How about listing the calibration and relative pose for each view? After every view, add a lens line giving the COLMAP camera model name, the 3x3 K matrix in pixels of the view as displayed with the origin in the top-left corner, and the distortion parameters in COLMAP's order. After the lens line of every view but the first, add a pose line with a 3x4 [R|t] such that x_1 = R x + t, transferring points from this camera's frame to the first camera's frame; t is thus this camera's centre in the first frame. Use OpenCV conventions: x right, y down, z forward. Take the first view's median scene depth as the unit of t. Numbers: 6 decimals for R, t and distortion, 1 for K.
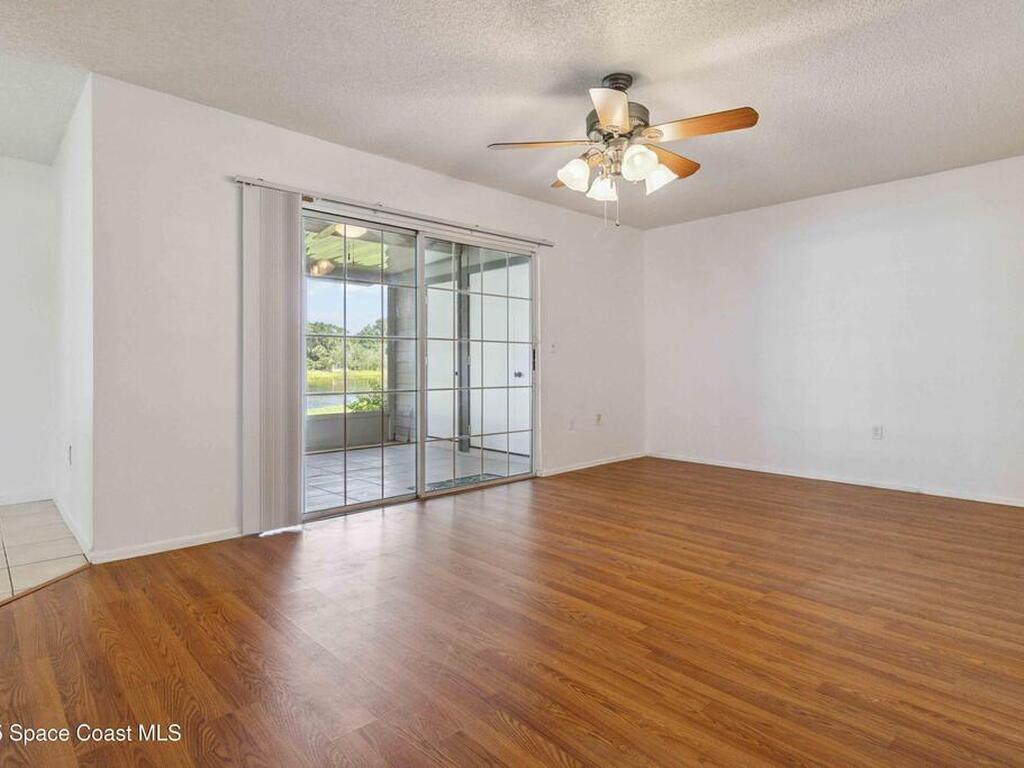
lens RADIAL K [[549.9, 0, 518.1], [0, 549.9, 363.7], [0, 0, 1]] dist [0.001312, 0.001093]
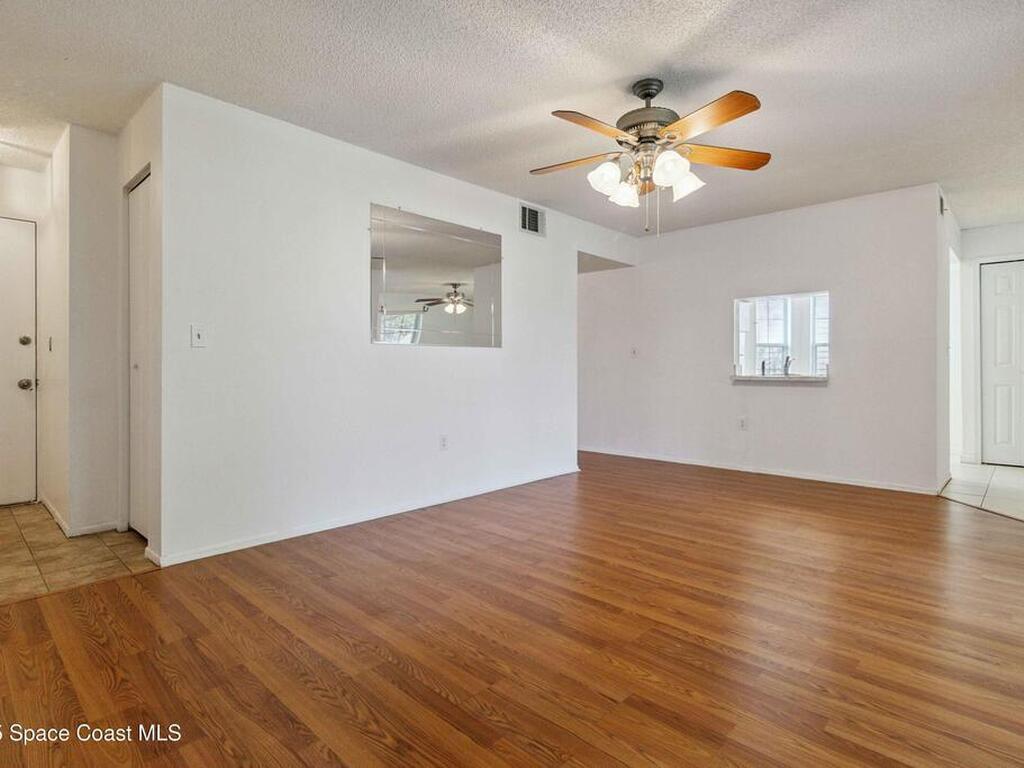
lens RADIAL K [[549.9, 0, 518.1], [0, 549.9, 363.7], [0, 0, 1]] dist [0.001312, 0.001093]
pose [[-0.997868, 0.001949, -0.065231, 0.497606], [0.002361, 0.999978, -0.006239, -0.000419], [0.065217, -0.006380, -0.997851, 2.054469]]
